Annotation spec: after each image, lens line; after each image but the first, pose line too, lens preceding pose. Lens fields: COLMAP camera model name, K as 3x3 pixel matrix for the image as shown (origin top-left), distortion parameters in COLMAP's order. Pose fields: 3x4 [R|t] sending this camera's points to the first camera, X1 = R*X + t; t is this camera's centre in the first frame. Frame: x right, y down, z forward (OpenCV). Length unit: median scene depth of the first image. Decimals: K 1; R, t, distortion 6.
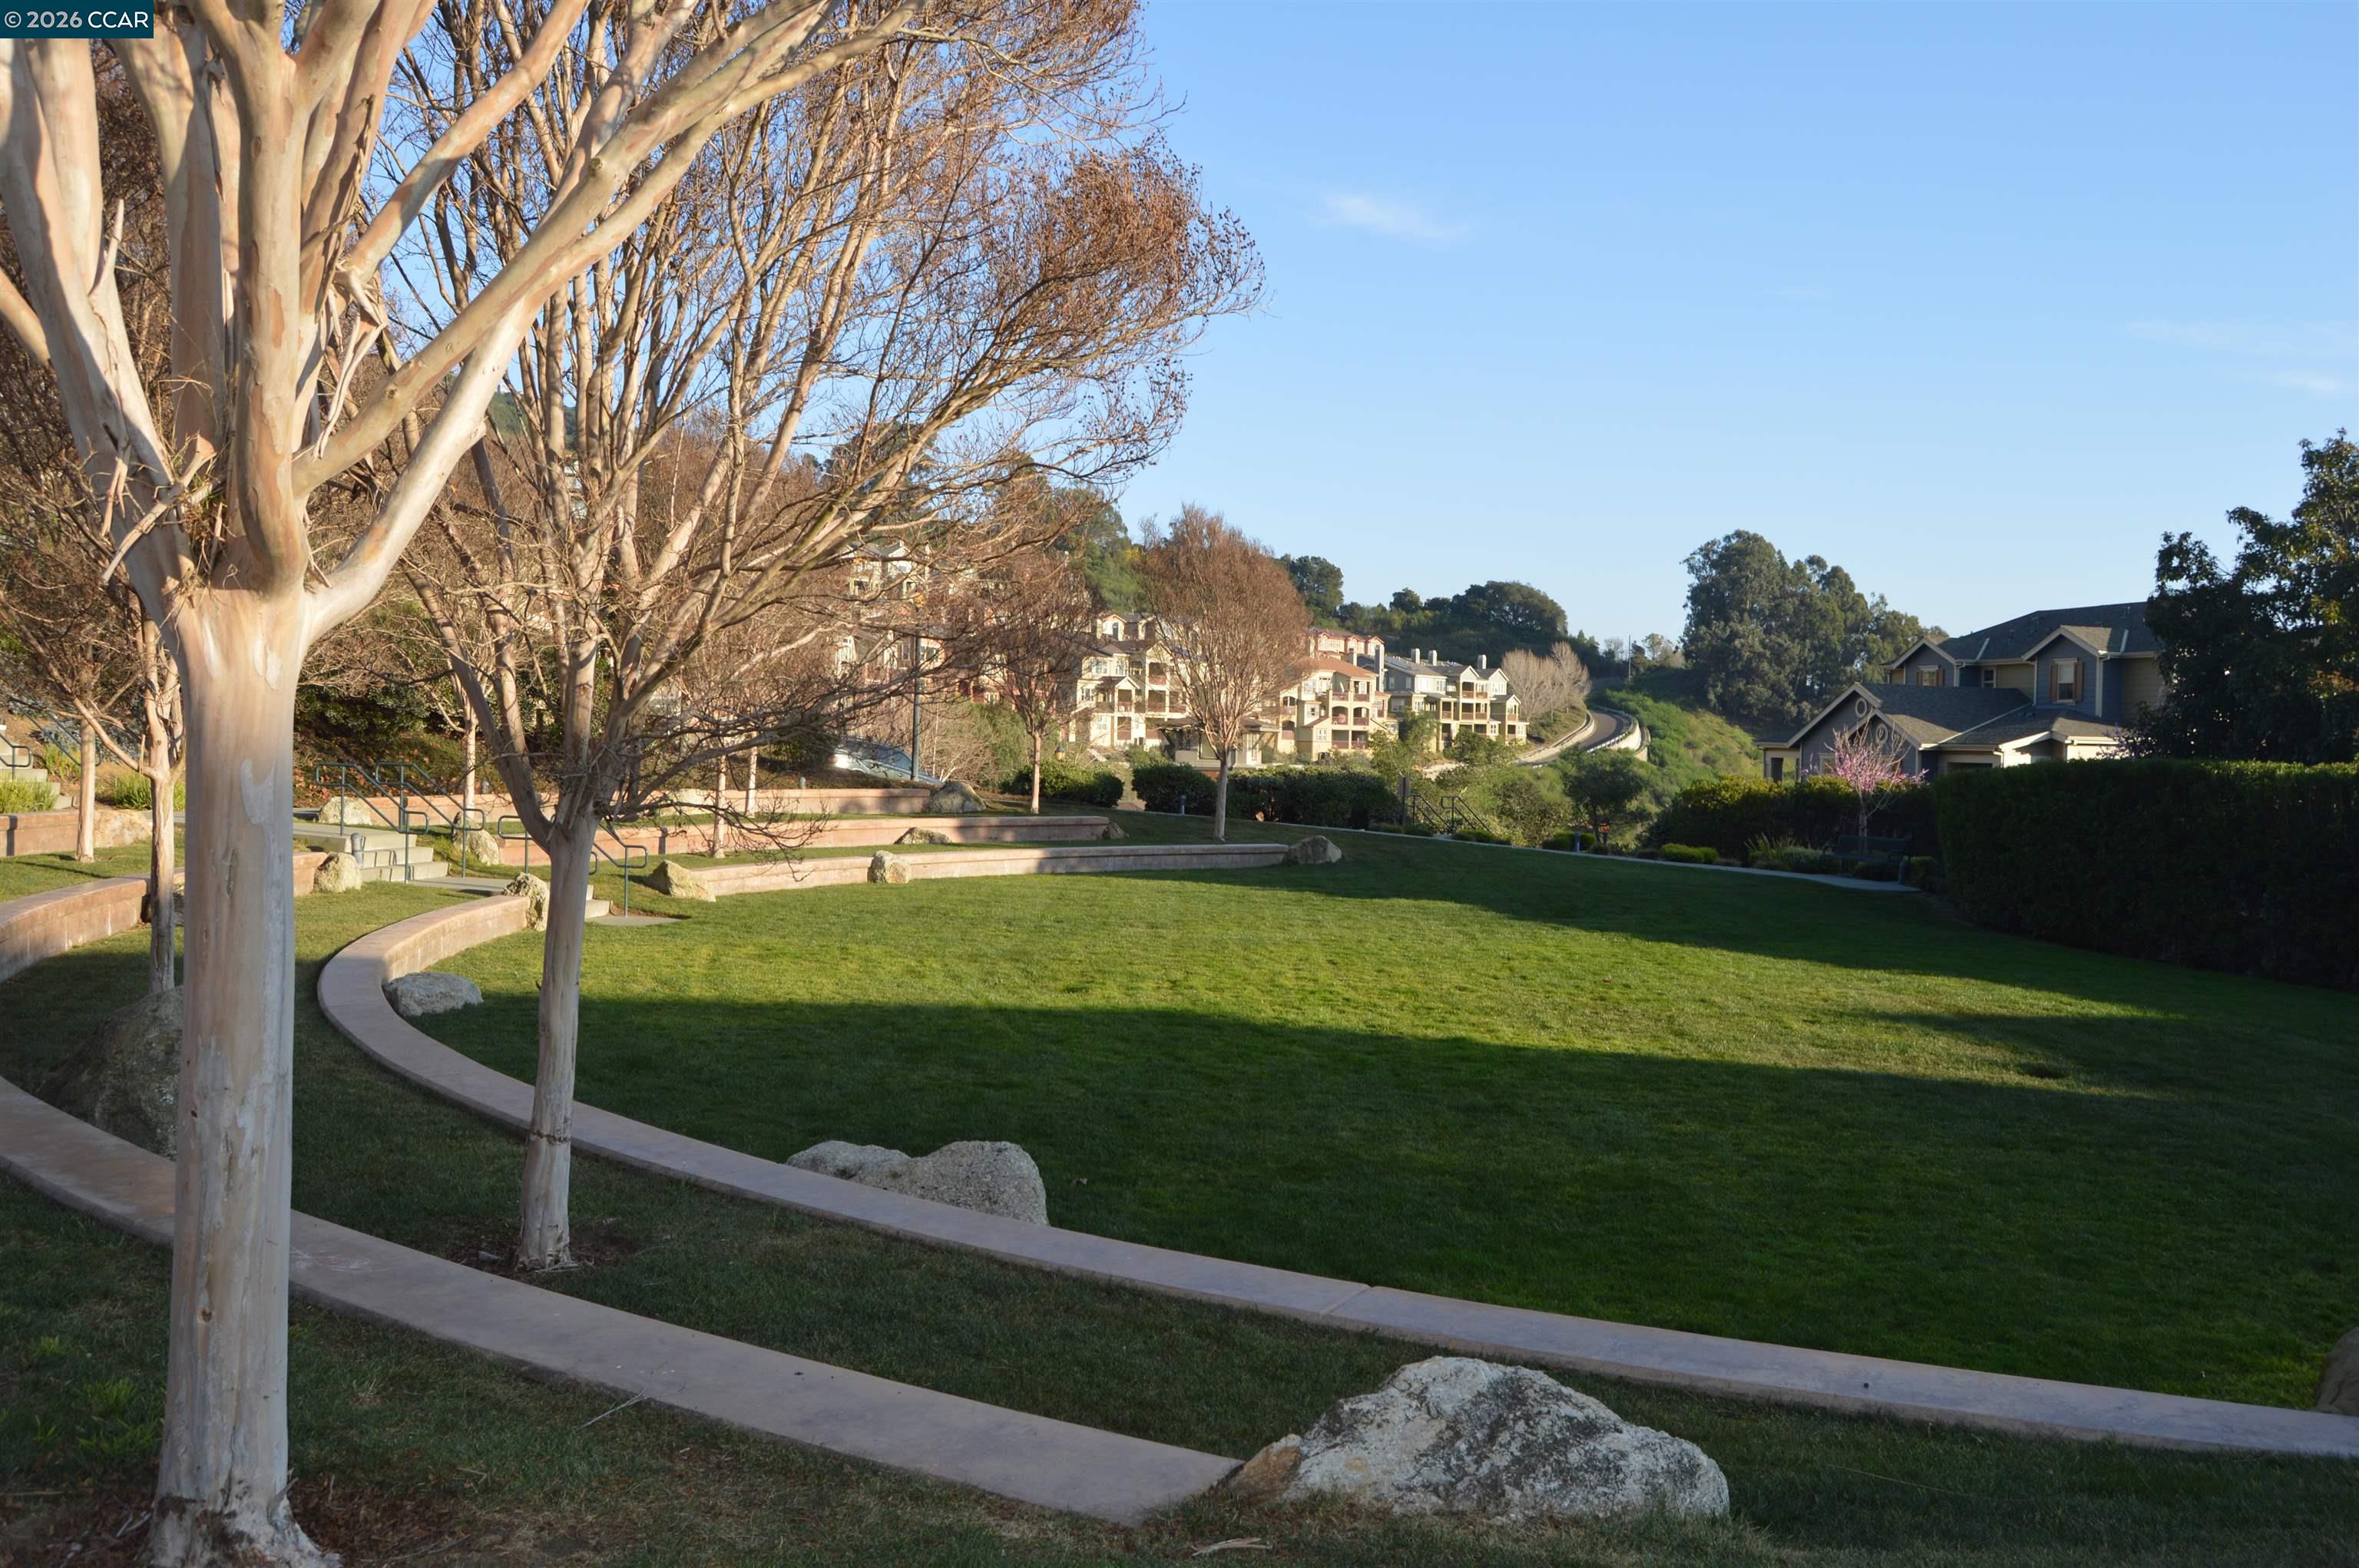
lens RADIAL K [[1889.8, 0, 1180.3], [0, 1889.8, 787.5], [0, 0, 1]] dist [0.000168, 0.000063]
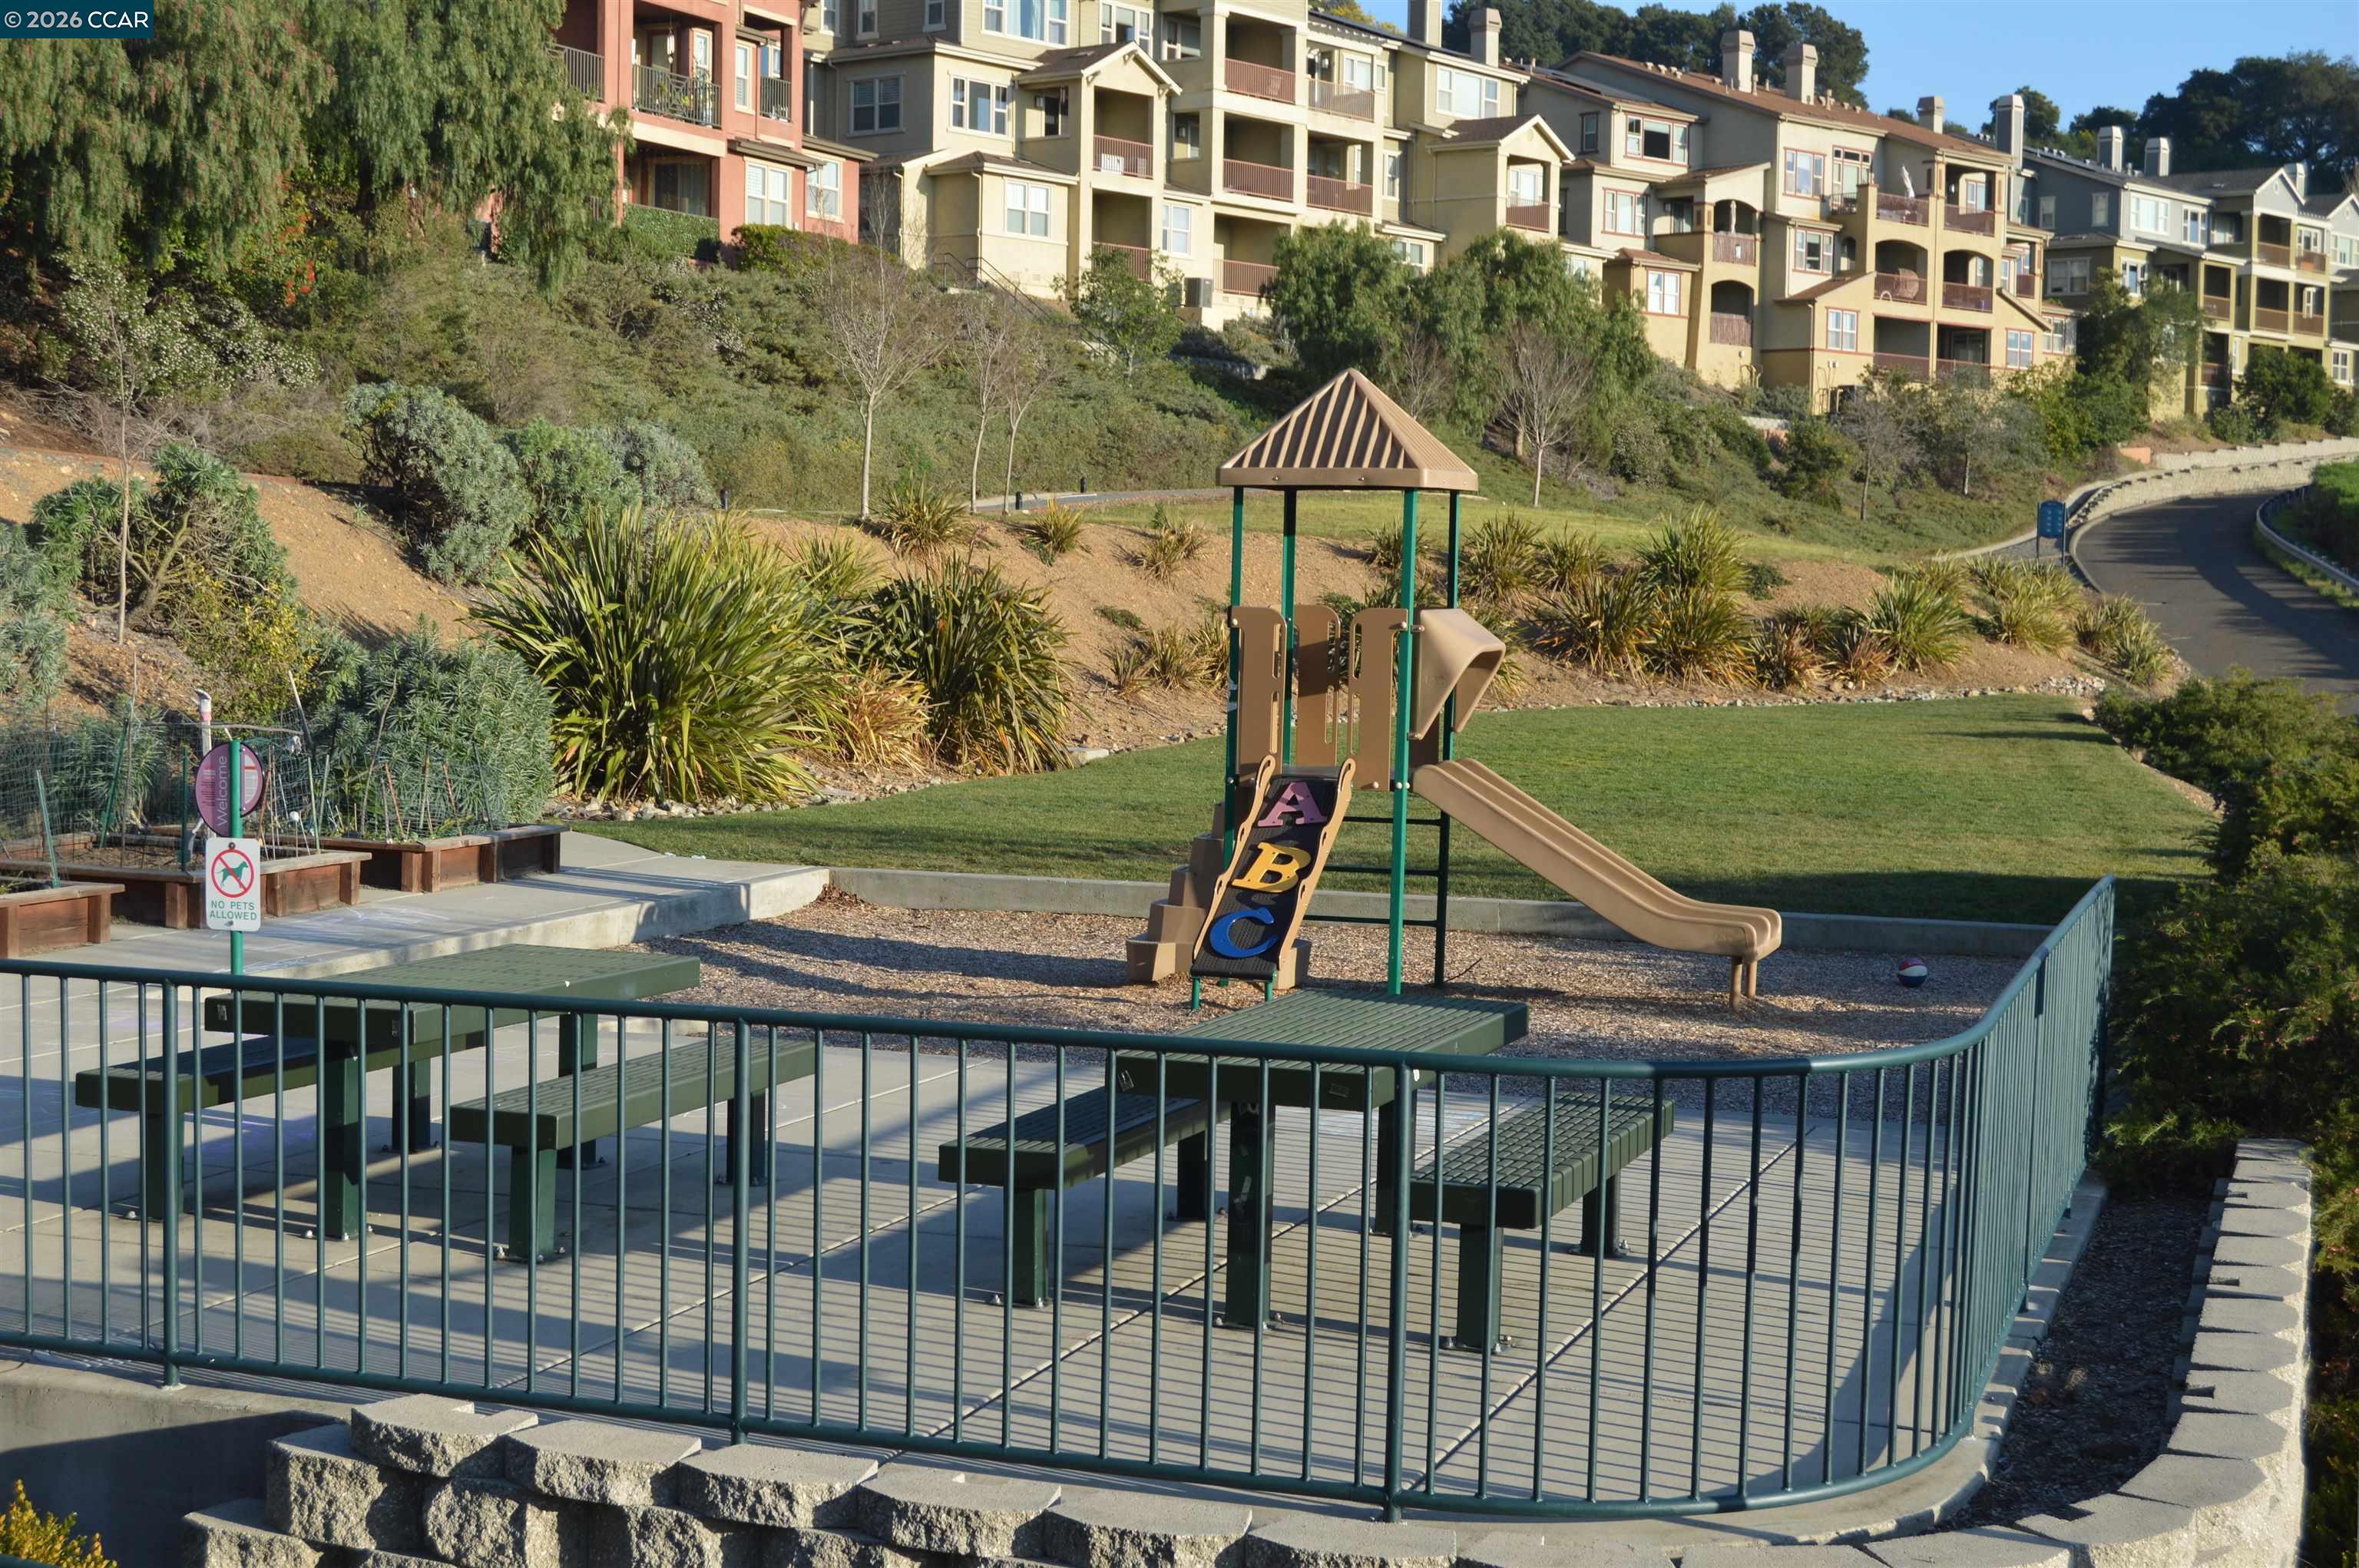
lens RADIAL K [[3258.2, 0, 1179.5], [0, 3258.2, 781.1], [0, 0, 1]] dist [-0.039341, 0.000000]
pose [[0.994250, 0.006763, -0.106873, 0.024681], [-0.002509, 0.999201, 0.039883, 0.023752], [0.107058, -0.039386, 0.993472, 0.457361]]
